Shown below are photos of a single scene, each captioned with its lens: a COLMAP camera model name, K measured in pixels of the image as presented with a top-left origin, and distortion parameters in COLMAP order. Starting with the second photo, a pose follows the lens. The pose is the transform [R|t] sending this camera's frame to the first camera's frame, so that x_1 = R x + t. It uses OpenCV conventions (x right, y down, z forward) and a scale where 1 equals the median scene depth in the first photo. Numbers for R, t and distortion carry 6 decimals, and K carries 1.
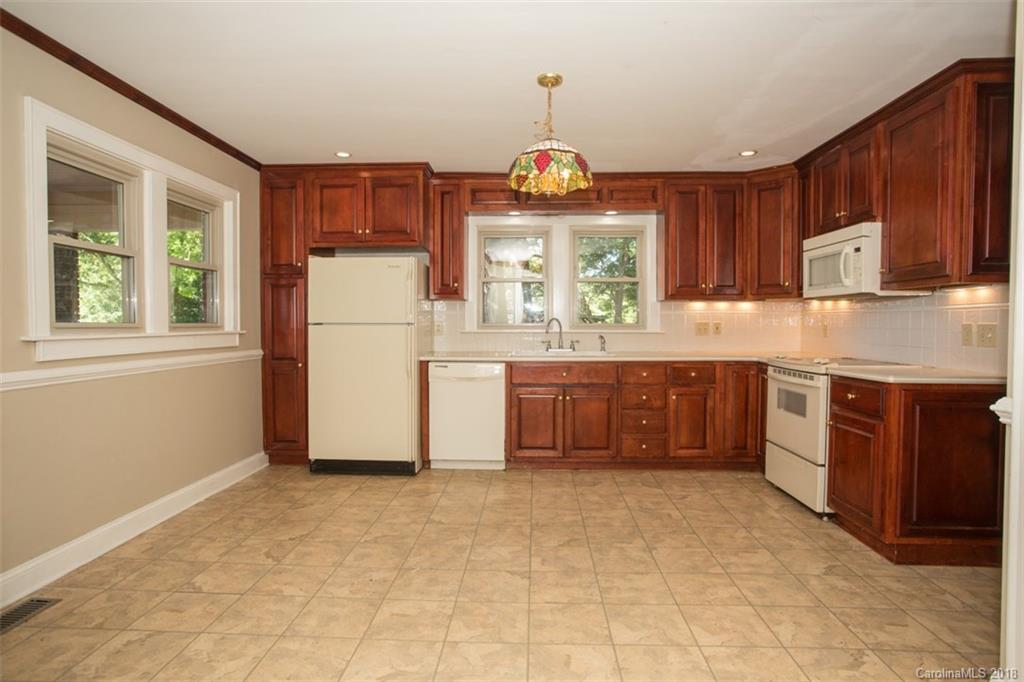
lens RADIAL K [[555.1, 0, 512.0], [0, 555.1, 341.0], [0, 0, 1]] dist [0.000489, 0.000576]
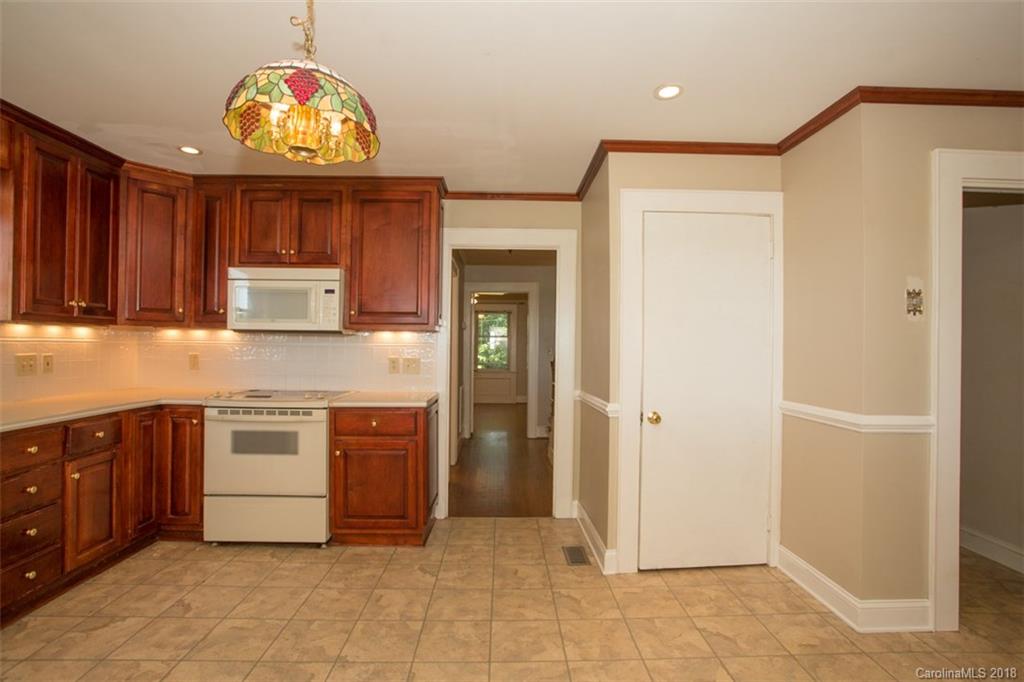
lens RADIAL K [[506.5, 0, 512.0], [0, 506.5, 341.0], [0, 0, 1]] dist [-0.069631, 0.033426]
pose [[-0.049342, 0.007969, 0.998750, -0.383658], [0.023881, 0.999692, -0.006797, -0.049128], [-0.998496, 0.023516, -0.049517, 0.678229]]
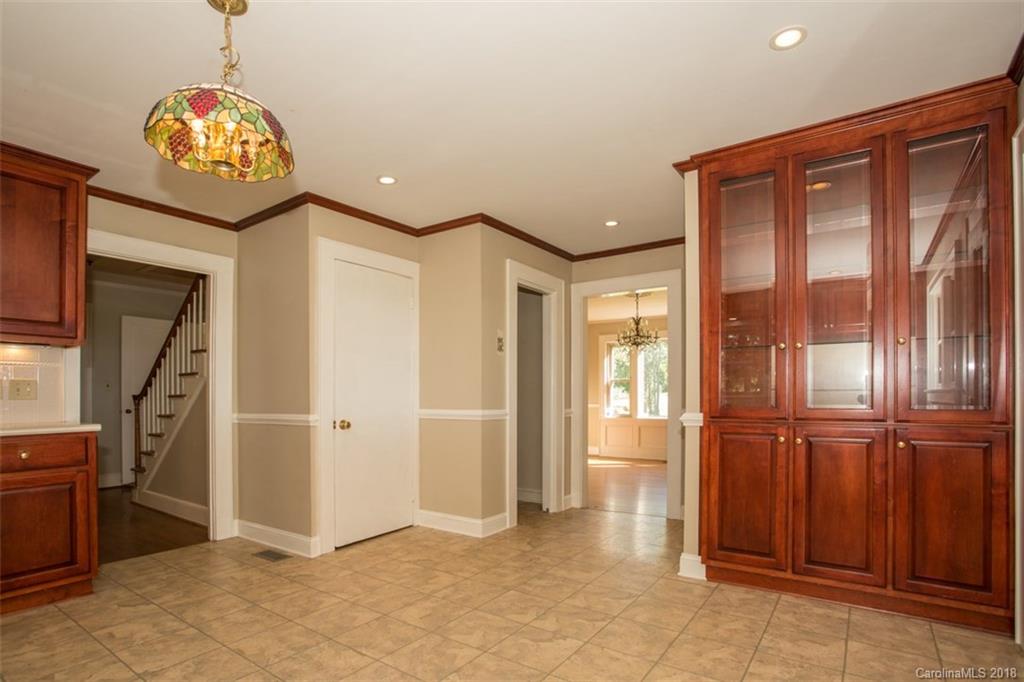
lens RADIAL K [[523.2, 0, 511.6], [0, 523.2, 391.2], [0, 0, 1]] dist [-0.072349, 0.037112]
pose [[-0.830084, 0.005137, 0.557615, -0.456816], [0.017535, 0.999703, 0.016895, -0.004523], [-0.557363, 0.023802, -0.829928, 1.099550]]
